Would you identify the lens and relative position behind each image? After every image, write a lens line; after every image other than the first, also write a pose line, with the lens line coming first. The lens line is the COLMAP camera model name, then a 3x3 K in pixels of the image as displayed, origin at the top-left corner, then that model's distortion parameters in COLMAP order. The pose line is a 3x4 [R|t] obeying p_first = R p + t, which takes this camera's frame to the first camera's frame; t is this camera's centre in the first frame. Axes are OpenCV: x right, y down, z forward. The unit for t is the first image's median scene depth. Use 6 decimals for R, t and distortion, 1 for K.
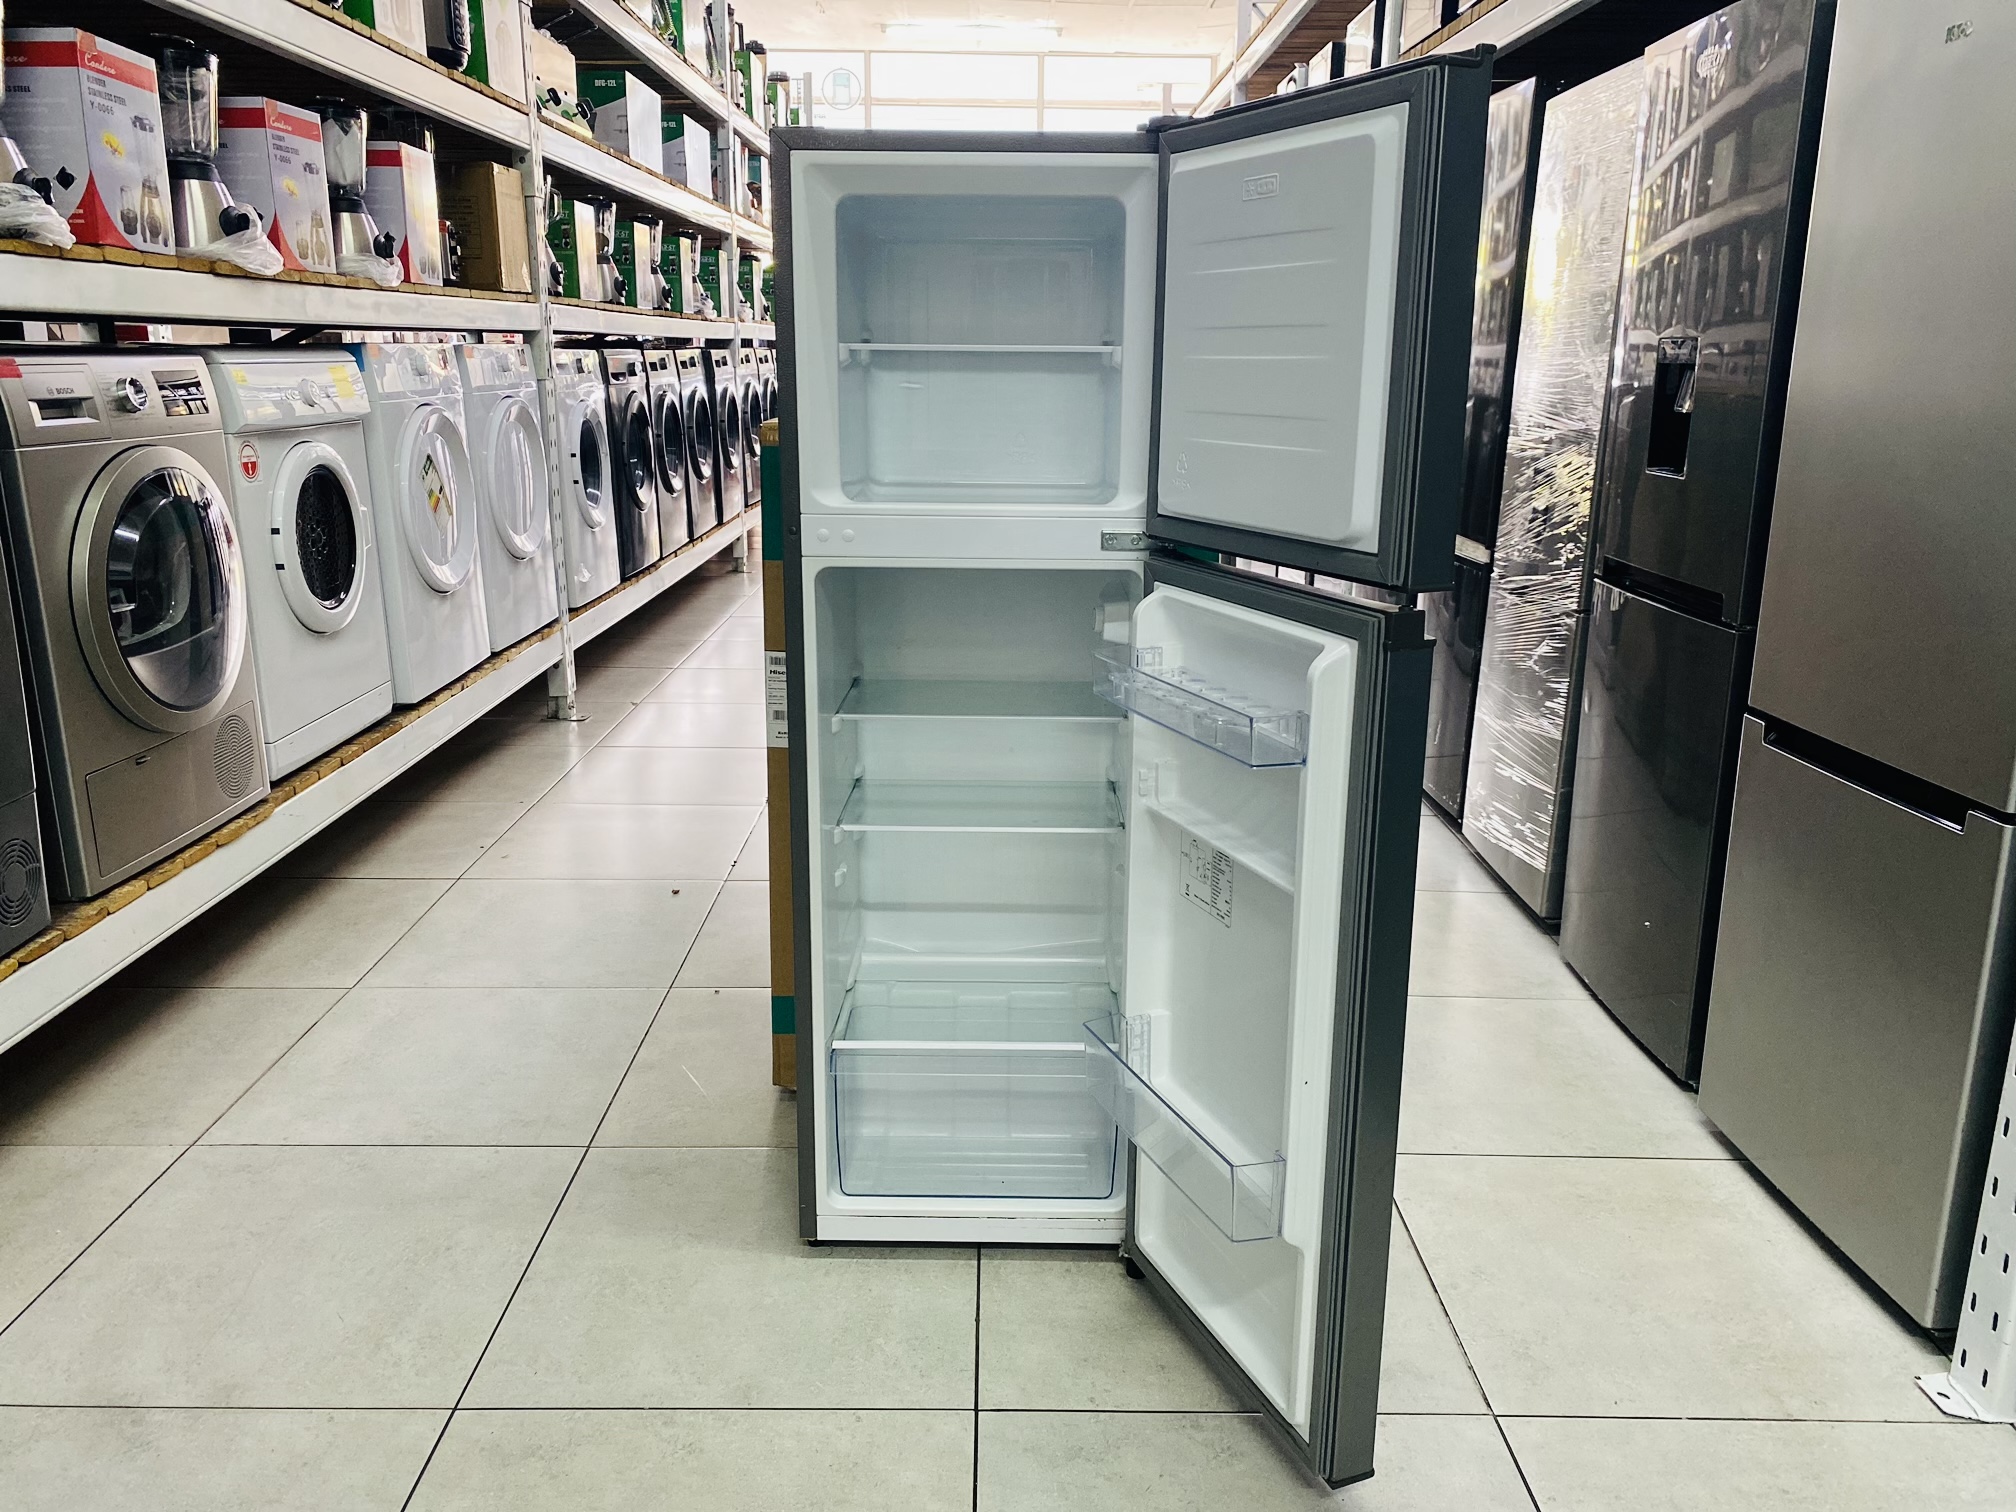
lens RADIAL K [[1537.8, 0, 1015.3], [0, 1537.8, 742.7], [0, 0, 1]] dist [0.017796, -0.016128]
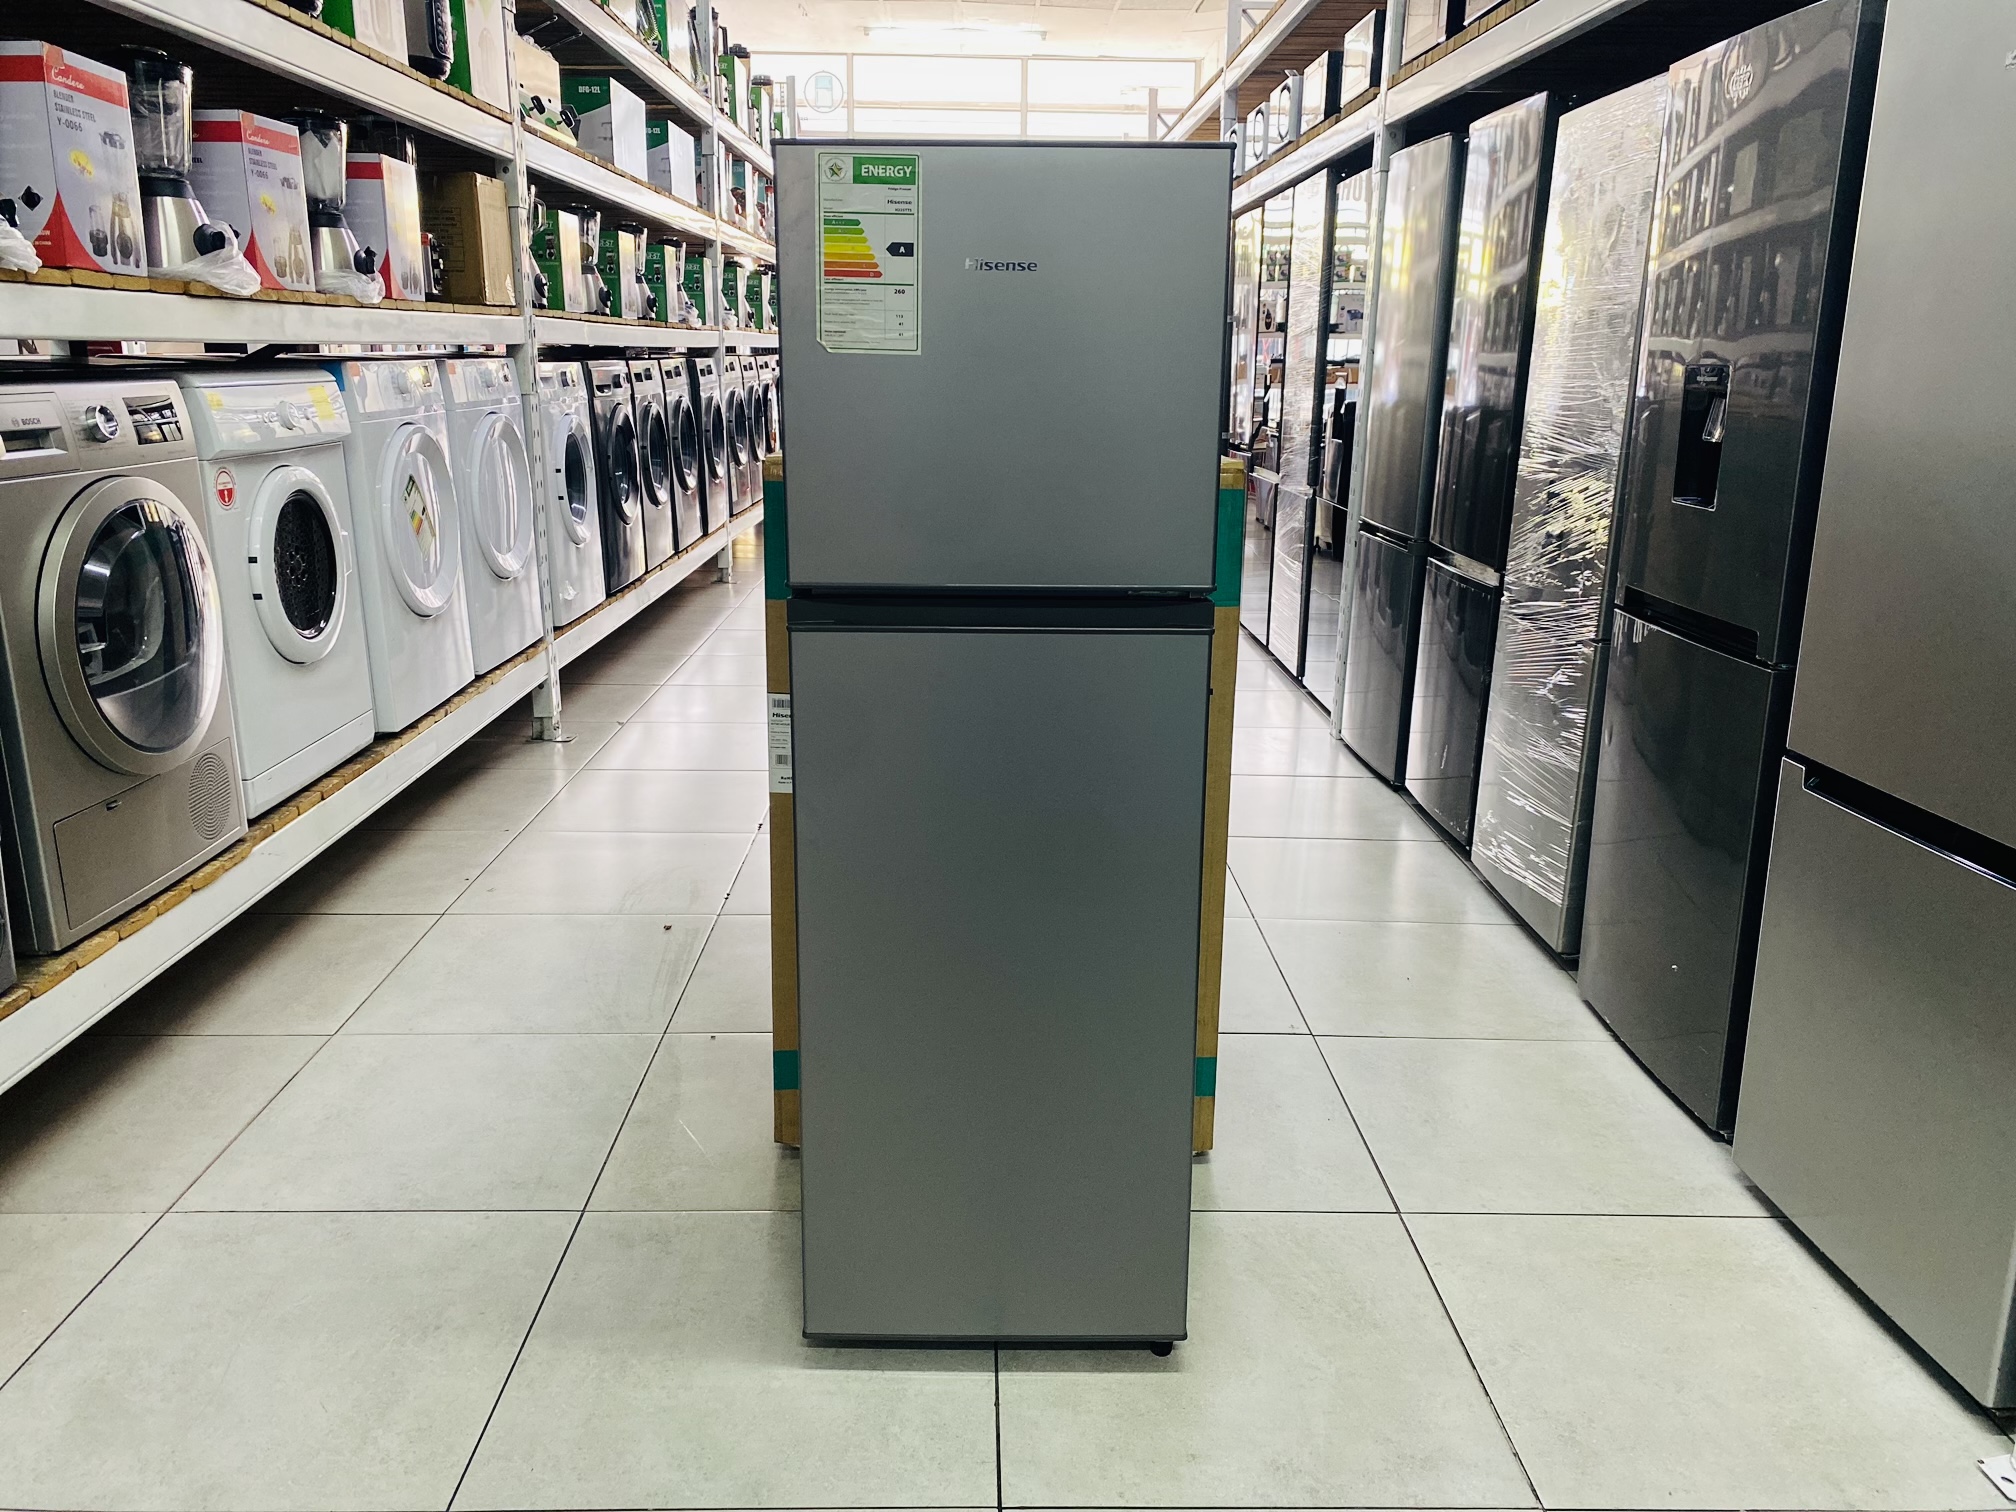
lens RADIAL K [[1537.8, 0, 1014.6], [0, 1537.8, 740.7], [0, 0, 1]] dist [0.017796, -0.016128]
pose [[0.999918, -0.001888, 0.012660, -0.016904], [0.001904, 0.999997, -0.001249, -0.023131], [-0.012658, 0.001273, 0.999919, 0.031977]]
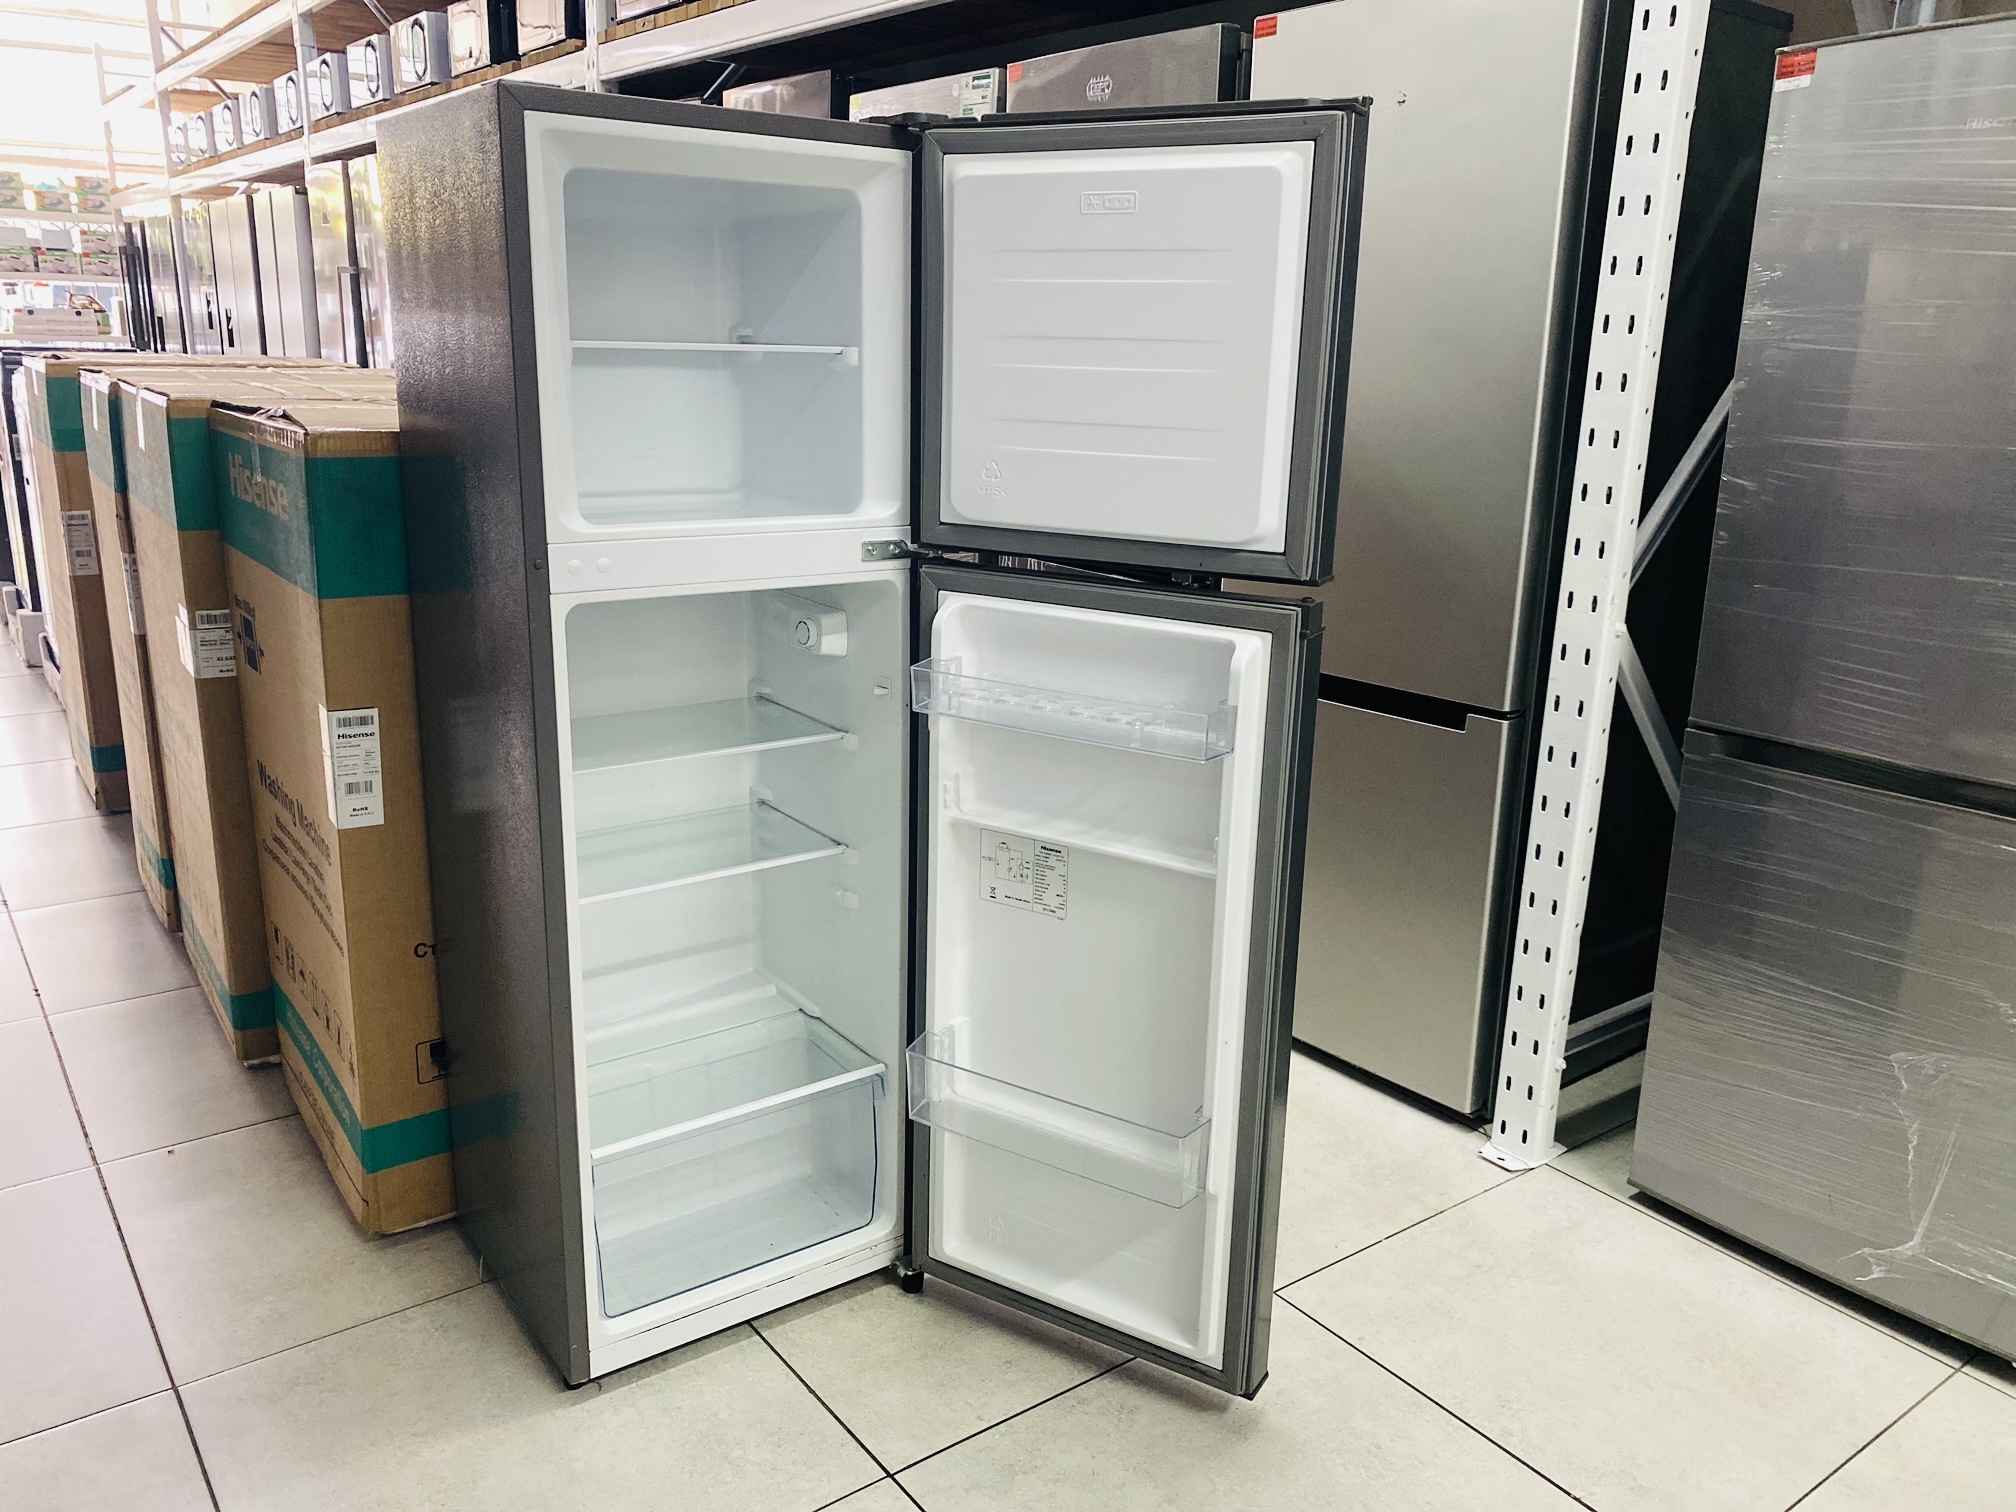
lens RADIAL K [[1537.8, 0, 1009.6], [0, 1537.8, 739.1], [0, 0, 1]] dist [0.017796, -0.016128]
pose [[0.804487, -0.139605, 0.577332, -0.279761], [0.126490, 0.989957, 0.063125, -0.041350], [-0.580346, 0.022243, 0.814066, 0.108798]]
